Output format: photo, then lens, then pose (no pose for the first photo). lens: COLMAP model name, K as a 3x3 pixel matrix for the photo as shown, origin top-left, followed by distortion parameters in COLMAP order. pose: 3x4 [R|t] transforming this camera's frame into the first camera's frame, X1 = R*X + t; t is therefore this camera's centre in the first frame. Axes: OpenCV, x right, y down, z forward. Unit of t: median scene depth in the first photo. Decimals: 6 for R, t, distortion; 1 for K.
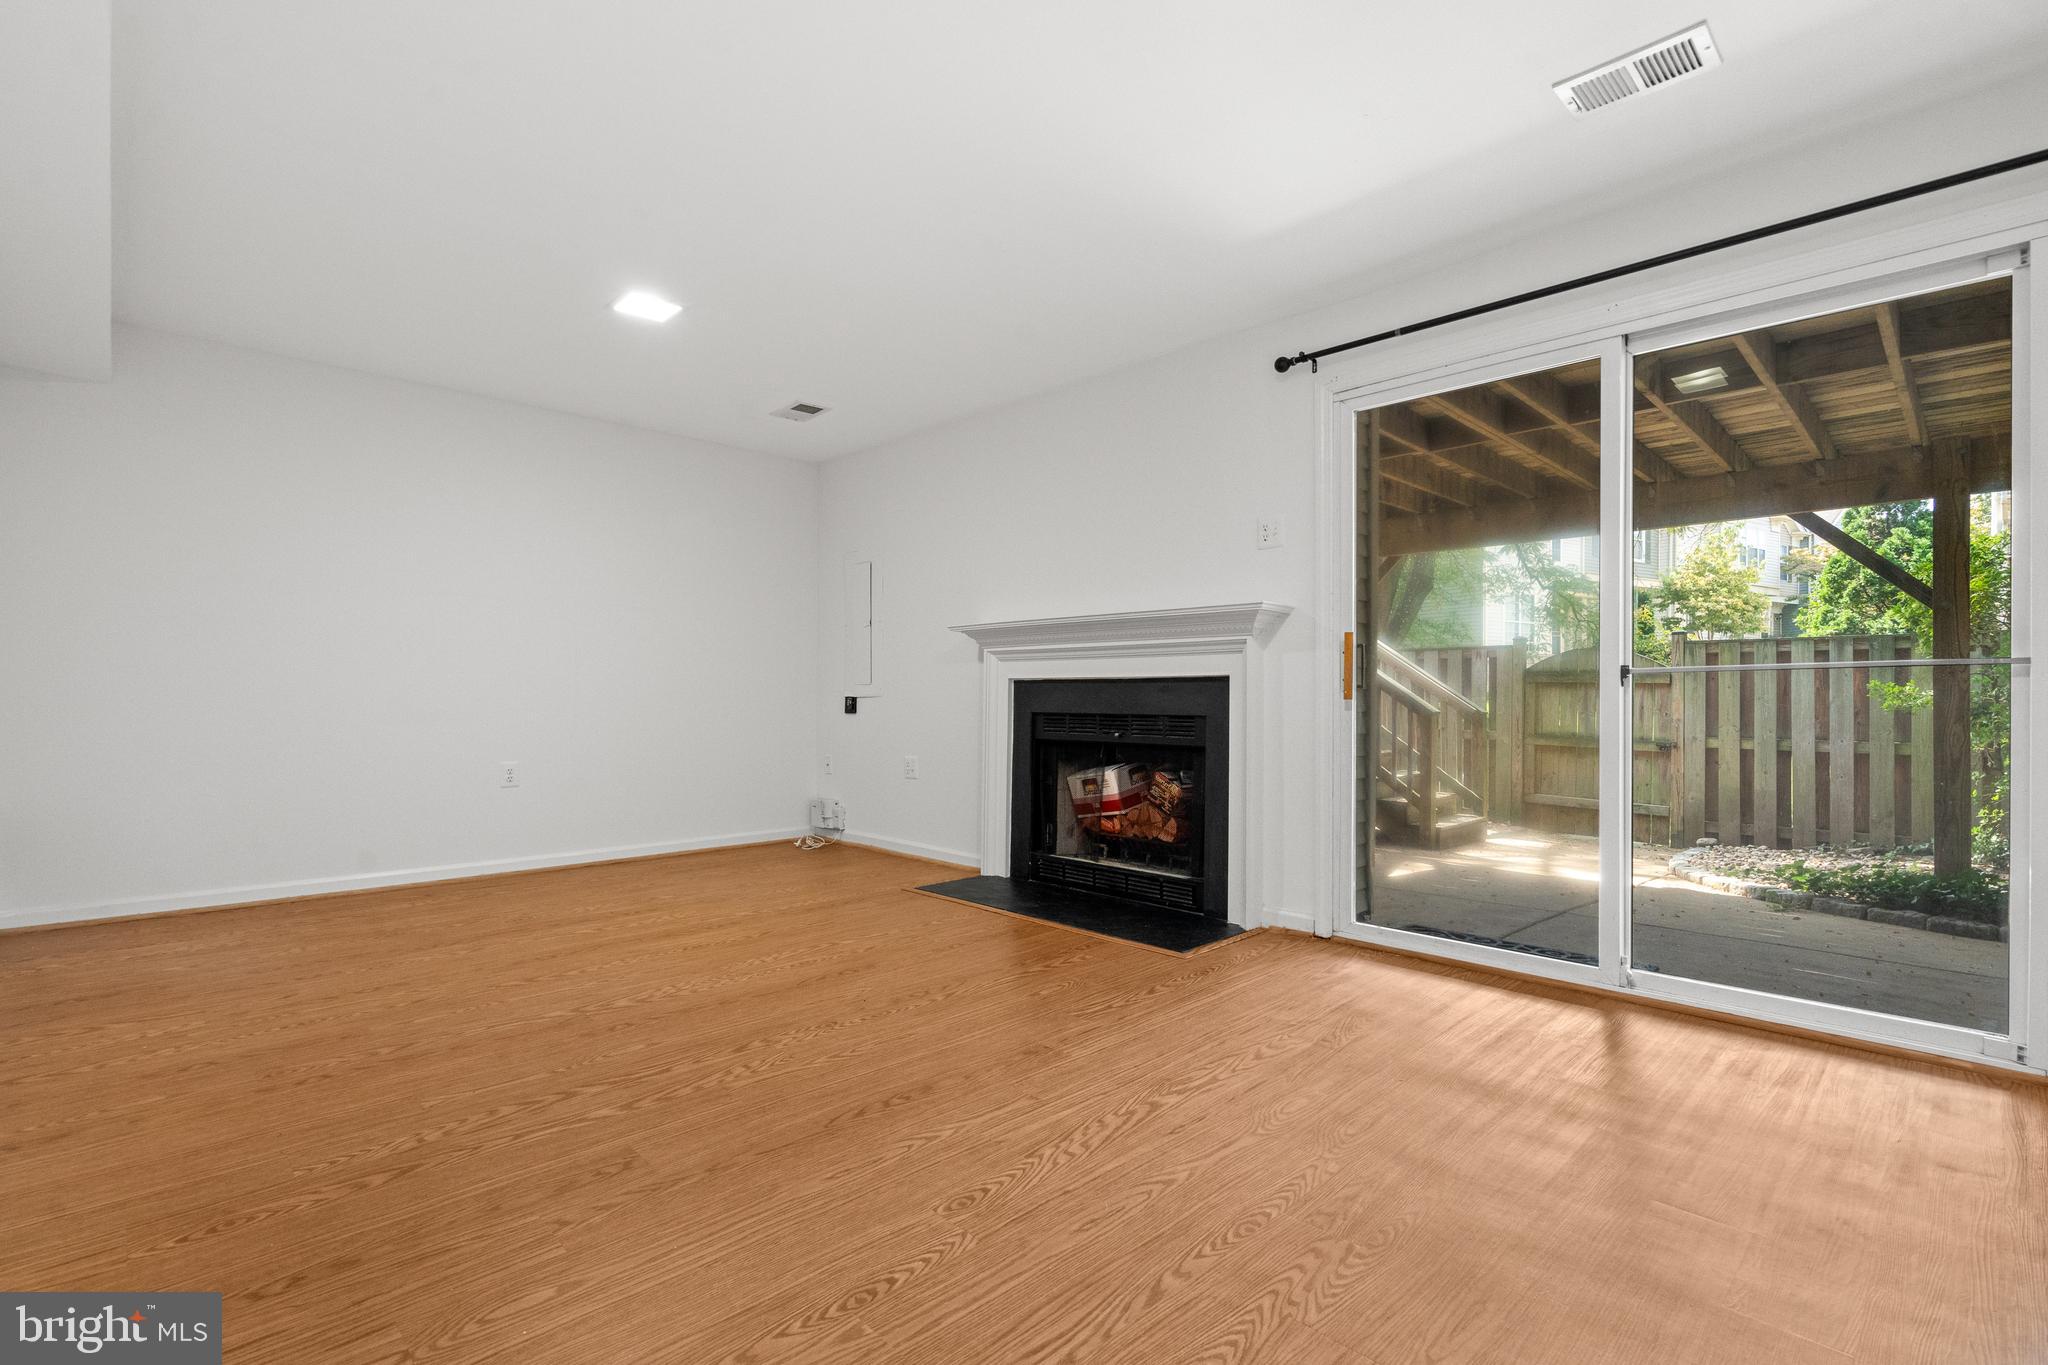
lens RADIAL K [[935.7, 0, 1029.3], [0, 935.7, 685.1], [0, 0, 1]] dist [-0.001832, 0.000571]
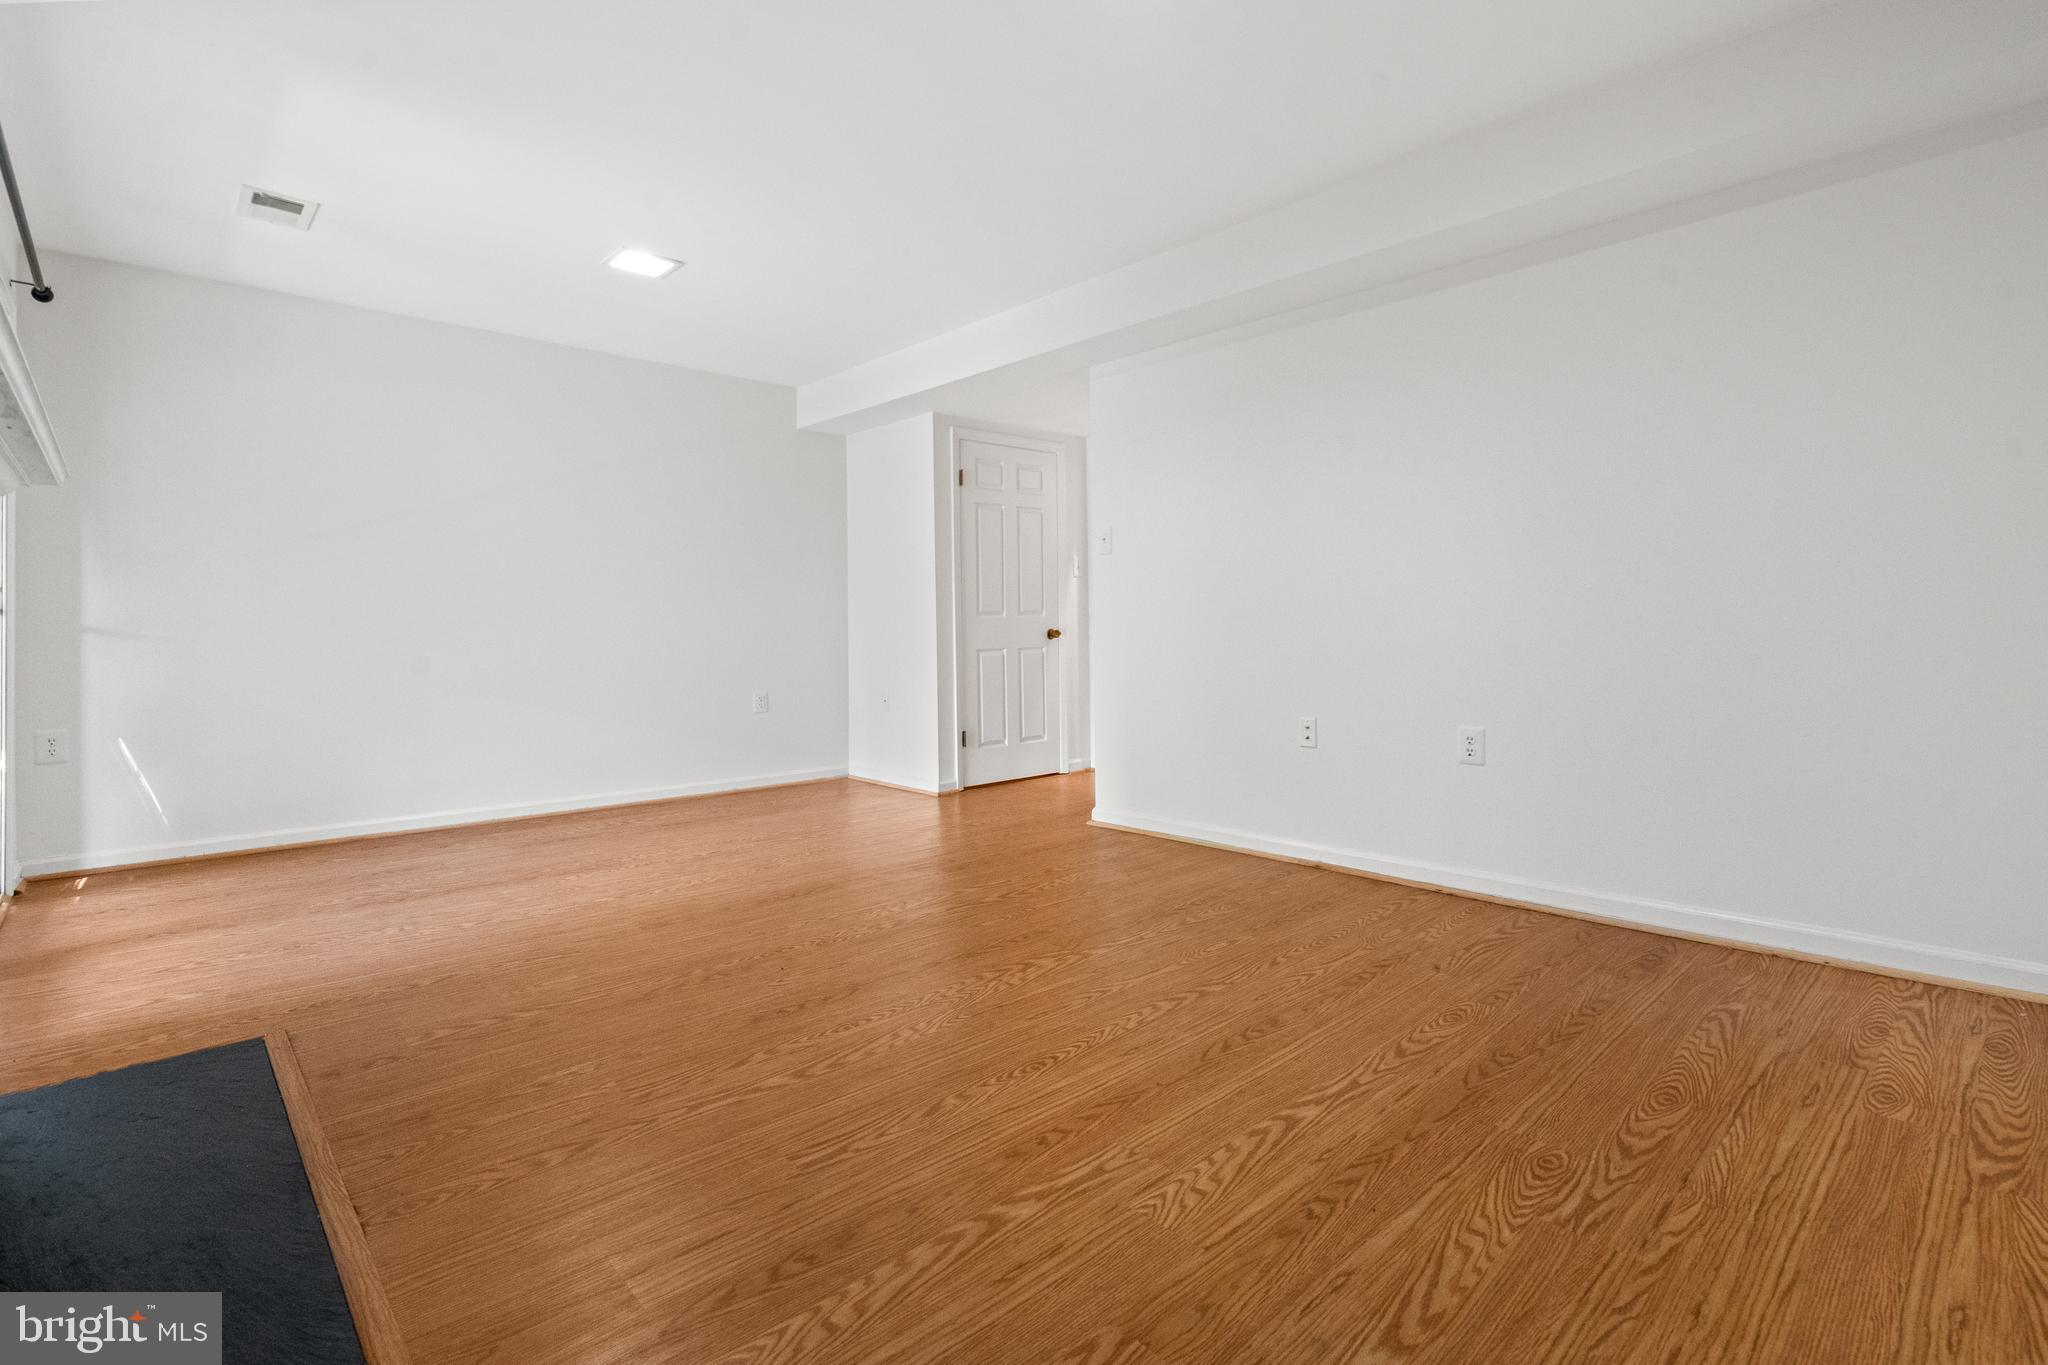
lens RADIAL K [[935.7, 0, 1029.3], [0, 935.7, 685.1], [0, 0, 1]] dist [-0.001832, 0.000571]
pose [[-0.999568, 0.005318, 0.028892, -0.401975], [0.006925, 0.998417, 0.055809, 0.016278], [-0.028549, 0.055985, -0.998023, 1.710345]]
